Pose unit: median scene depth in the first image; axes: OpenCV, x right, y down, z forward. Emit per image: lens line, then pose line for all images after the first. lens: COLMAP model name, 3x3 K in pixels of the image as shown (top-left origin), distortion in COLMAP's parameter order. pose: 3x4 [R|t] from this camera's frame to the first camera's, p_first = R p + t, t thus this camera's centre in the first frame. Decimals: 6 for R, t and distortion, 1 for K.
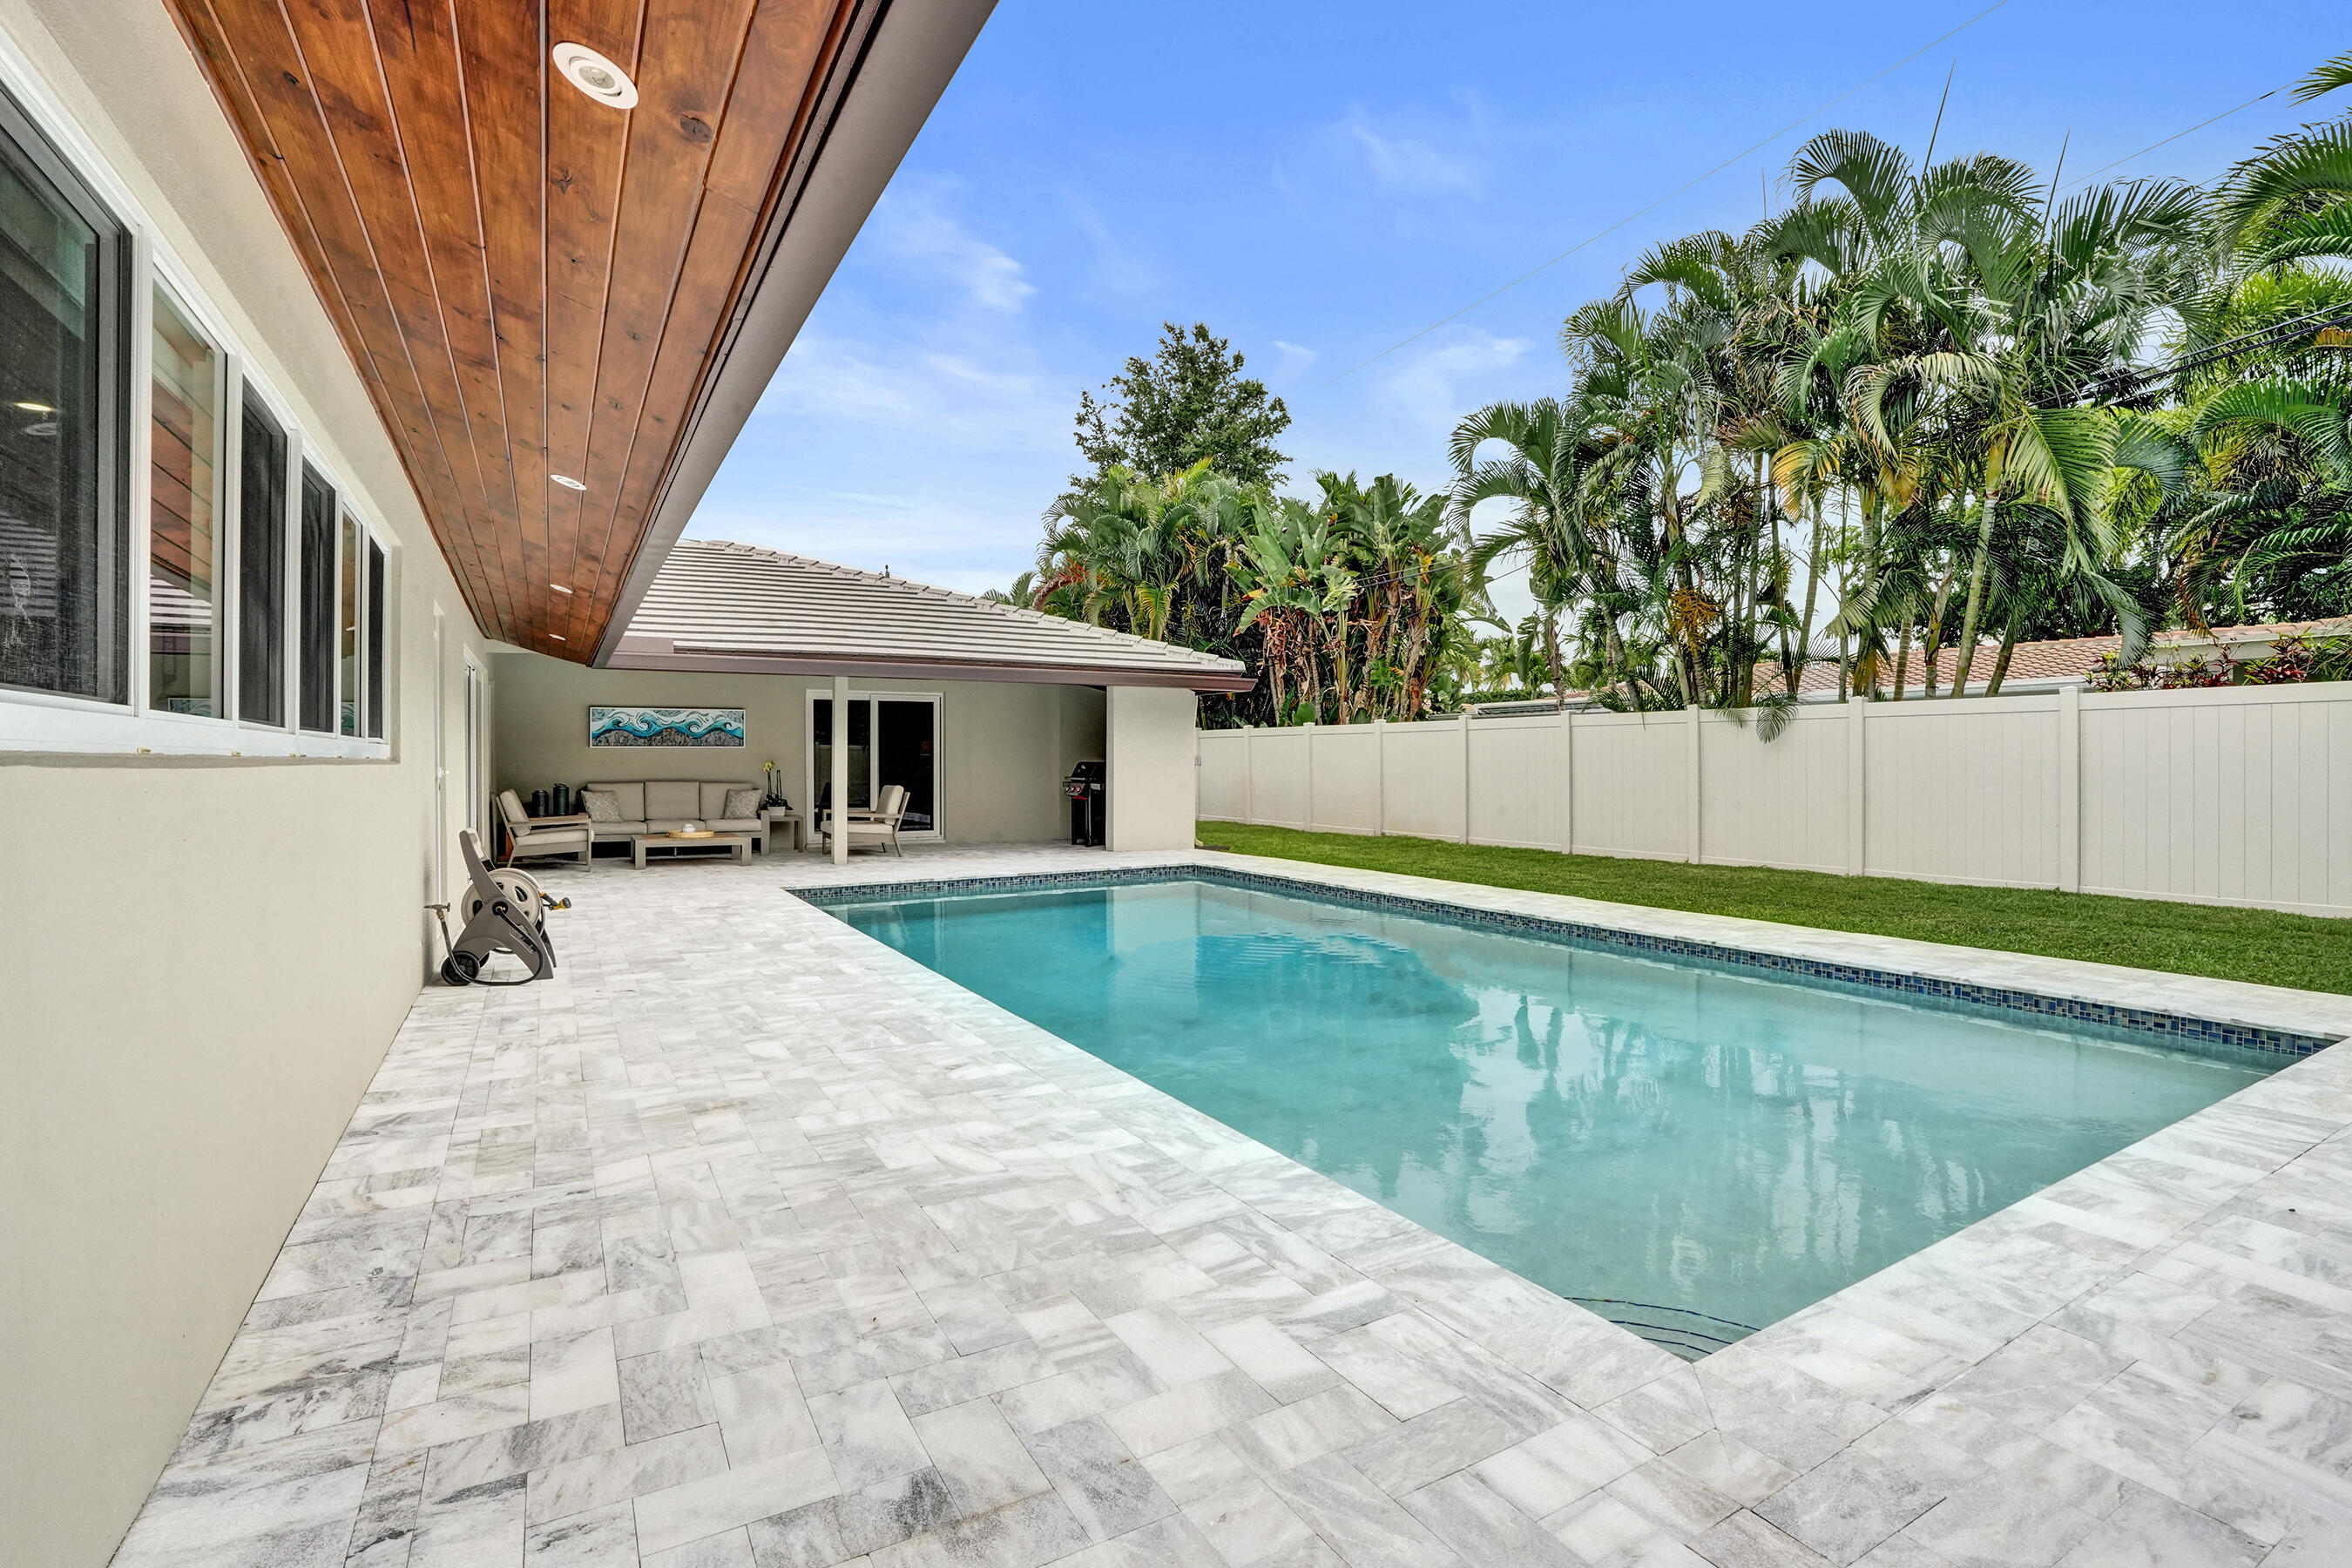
lens RADIAL K [[1112.3, 0, 1173.2], [0, 1112.3, 776.3], [0, 0, 1]] dist [-0.074532, 0.026535]
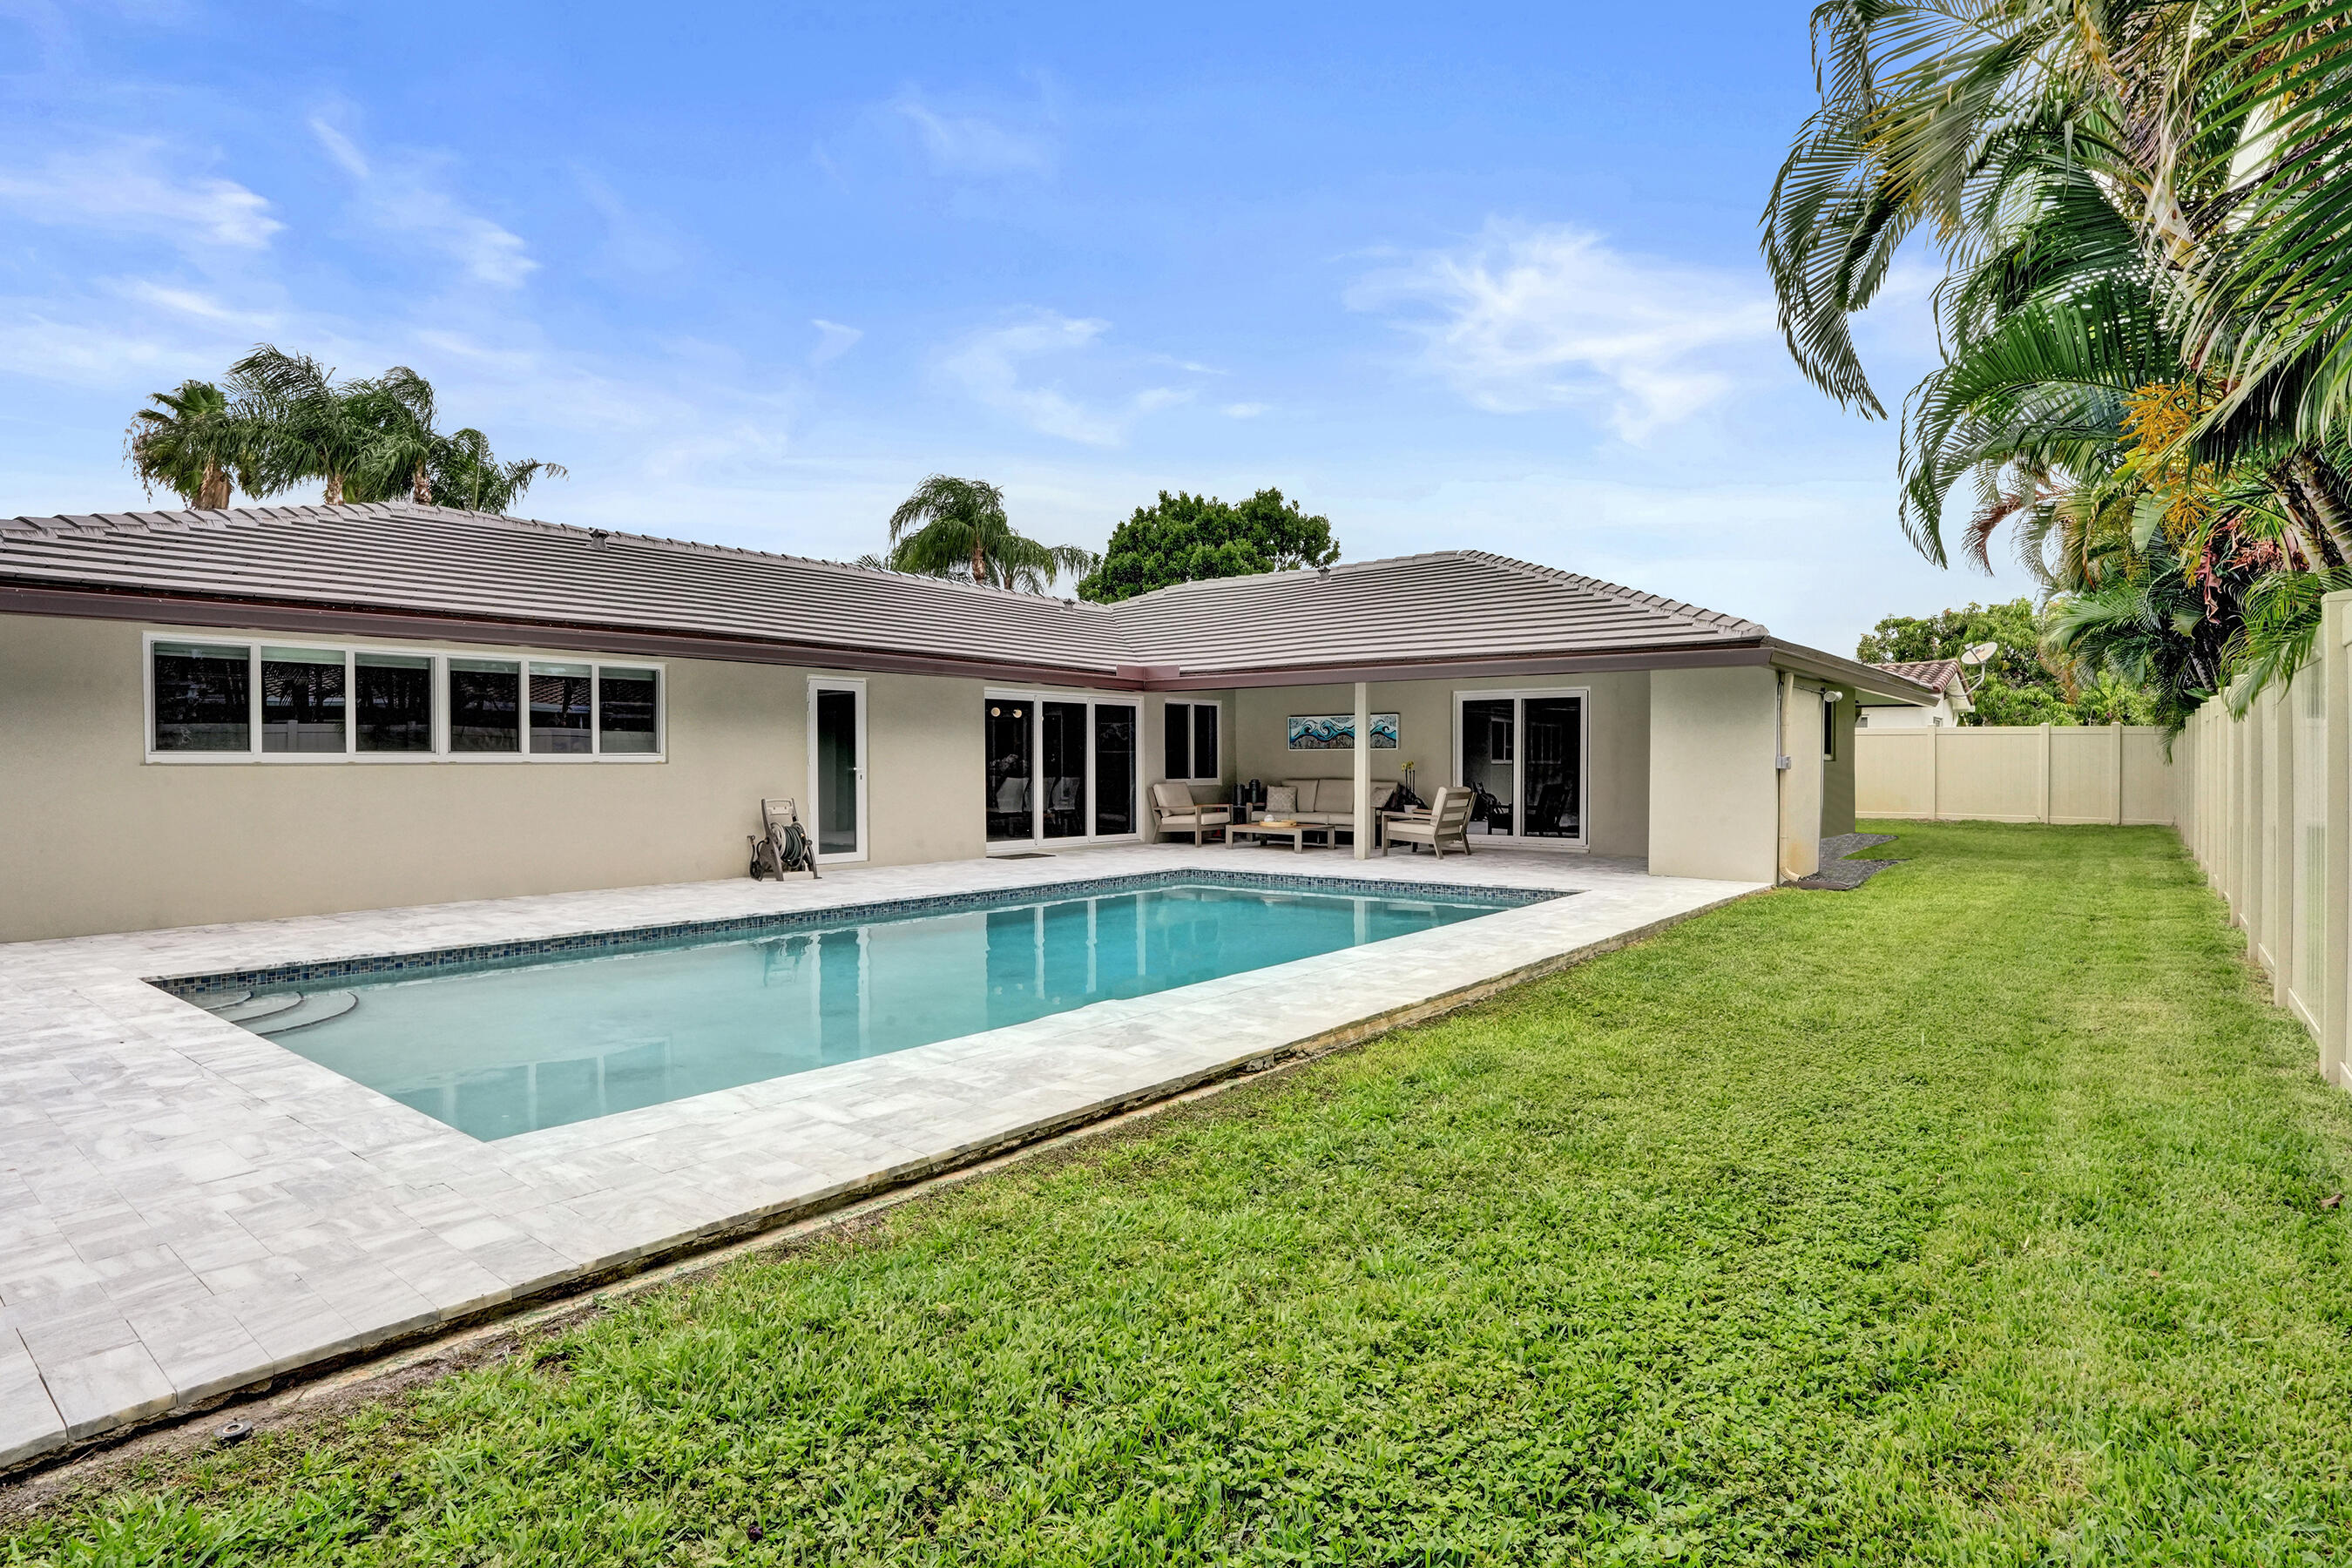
lens RADIAL K [[1192.1, 0, 1157.3], [0, 1192.1, 756.4], [0, 0, 1]] dist [-0.064231, 0.025314]
pose [[0.323840, 0.002009, -0.946110, 0.676520], [-0.014111, 0.999897, -0.002706, -0.013193], [0.946007, 0.014227, 0.323835, 0.423264]]
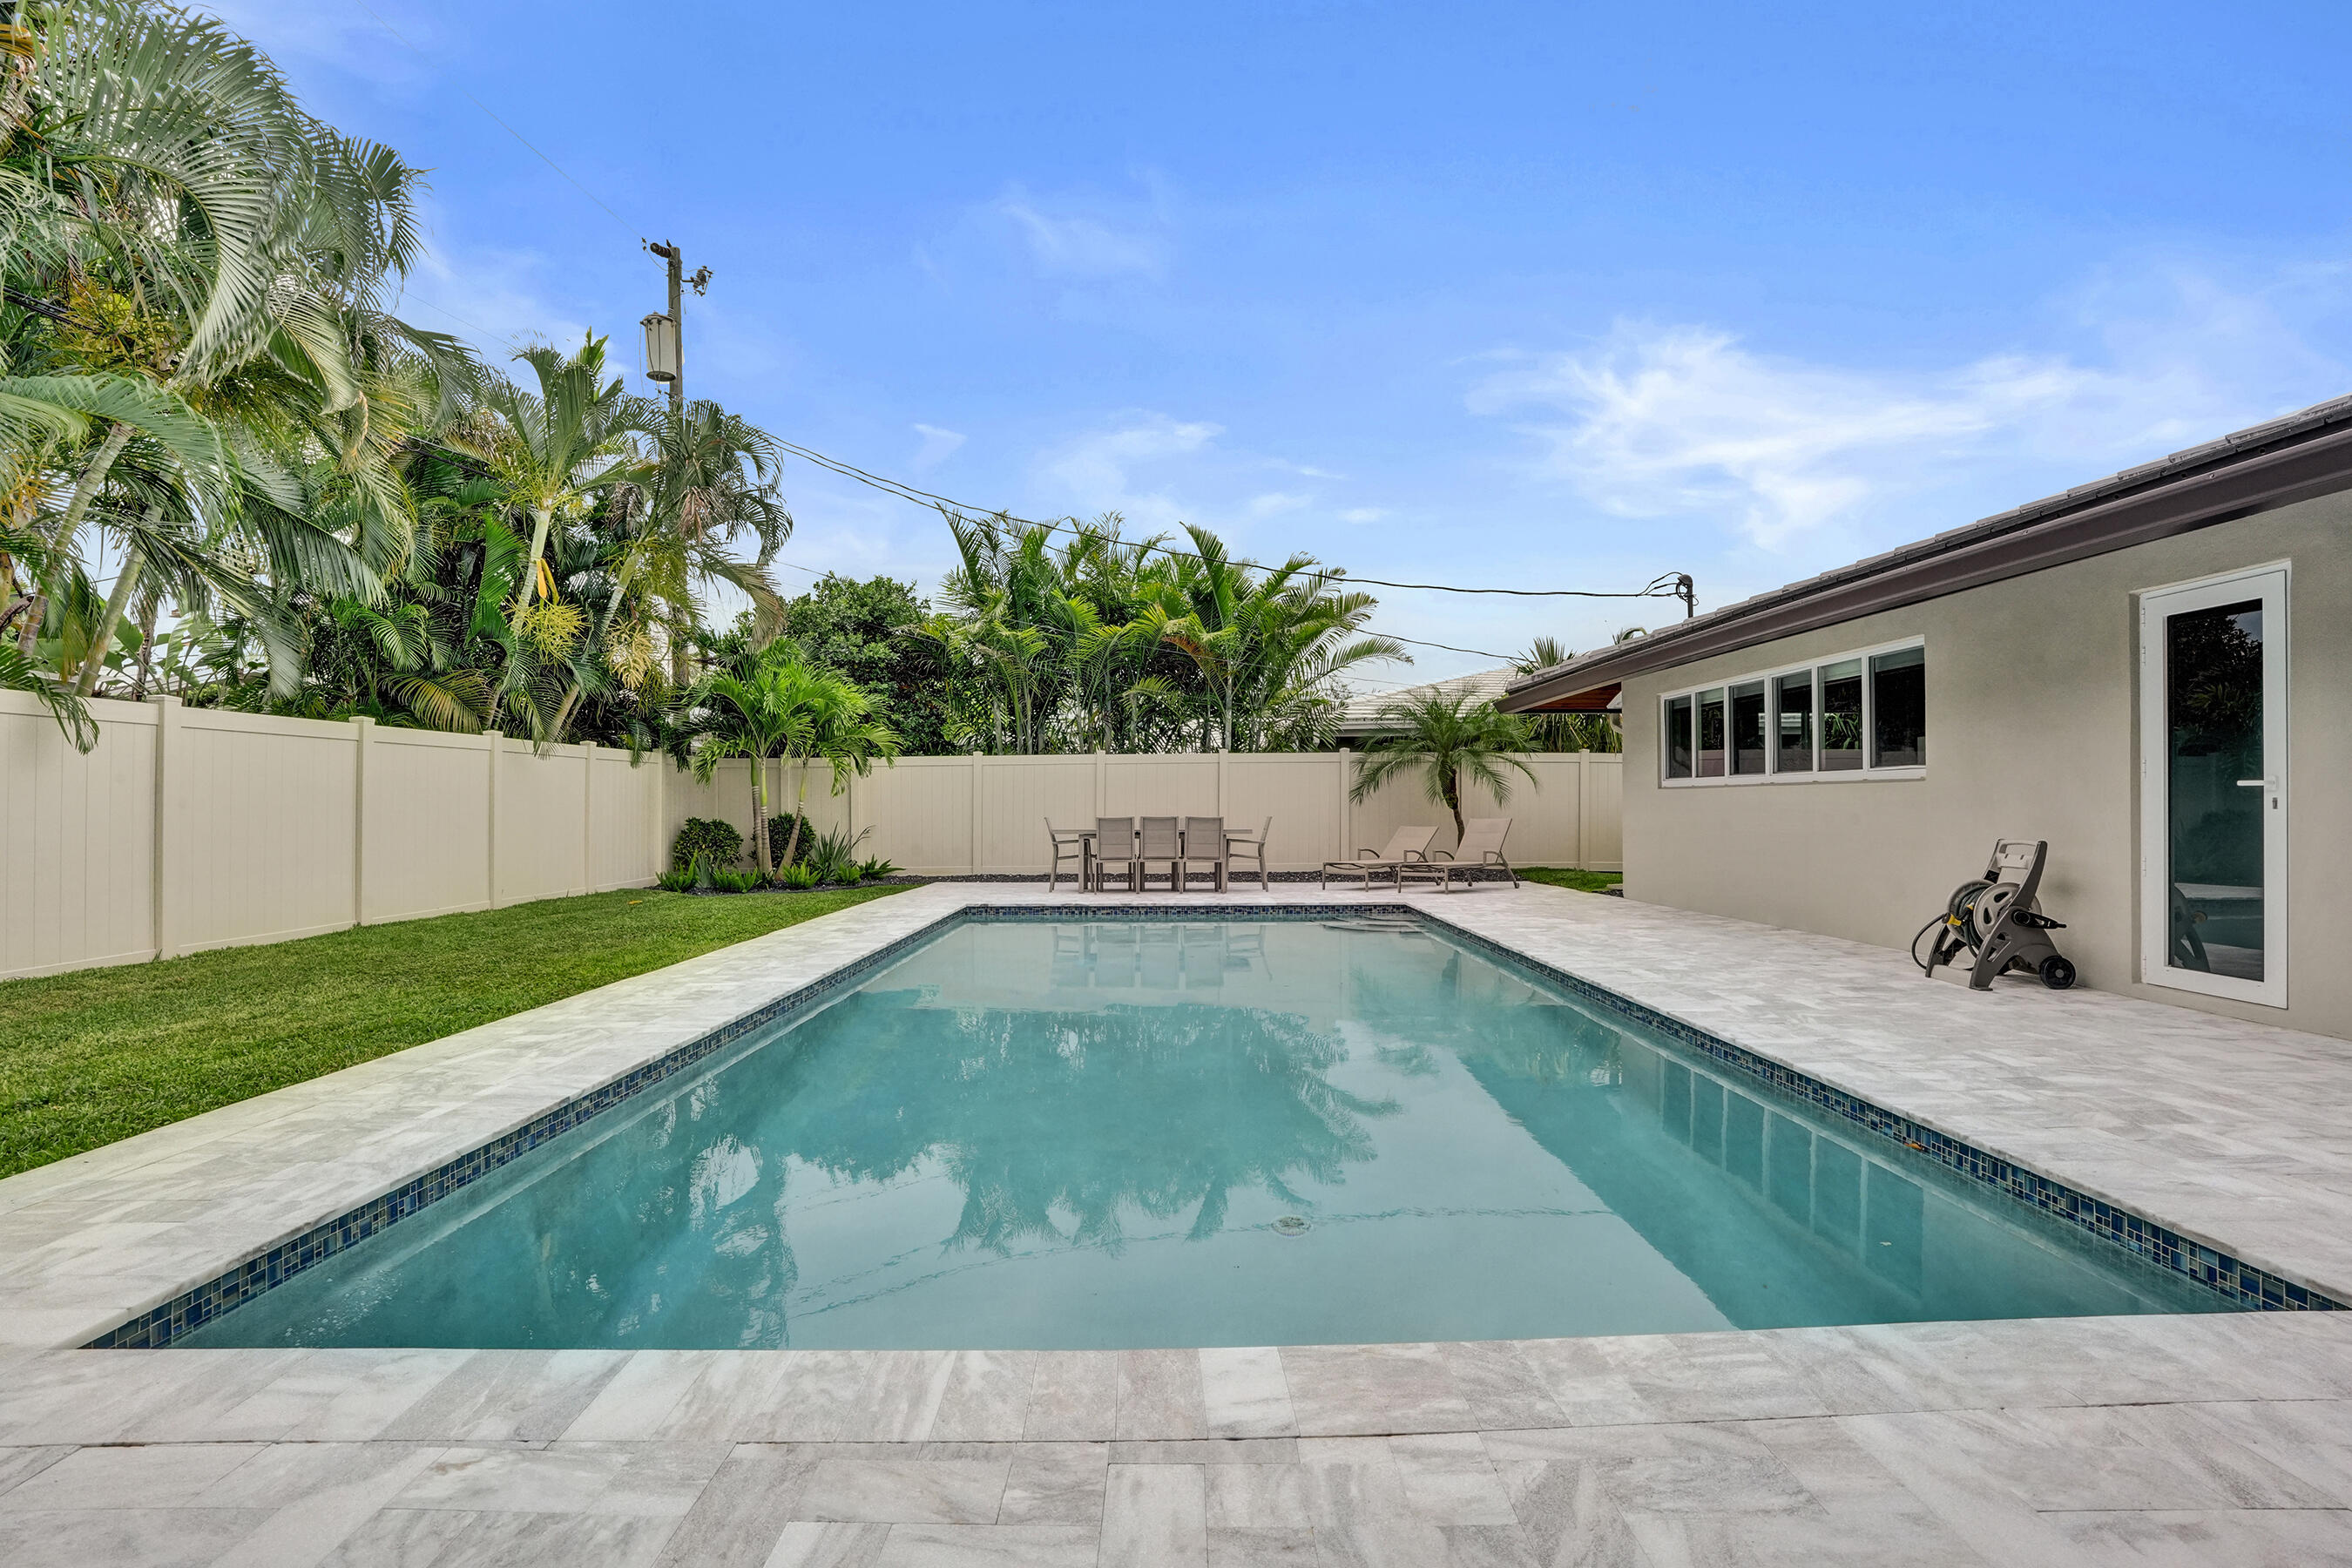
lens RADIAL K [[1095.1, 0, 1175.2], [0, 1095.1, 803.4], [0, 0, 1]] dist [-0.068806, 0.026624]
pose [[-0.870558, 0.005353, 0.492037, -0.196300], [0.013449, 0.999826, 0.012919, -0.003573], [-0.491883, 0.017864, -0.870478, 0.998234]]
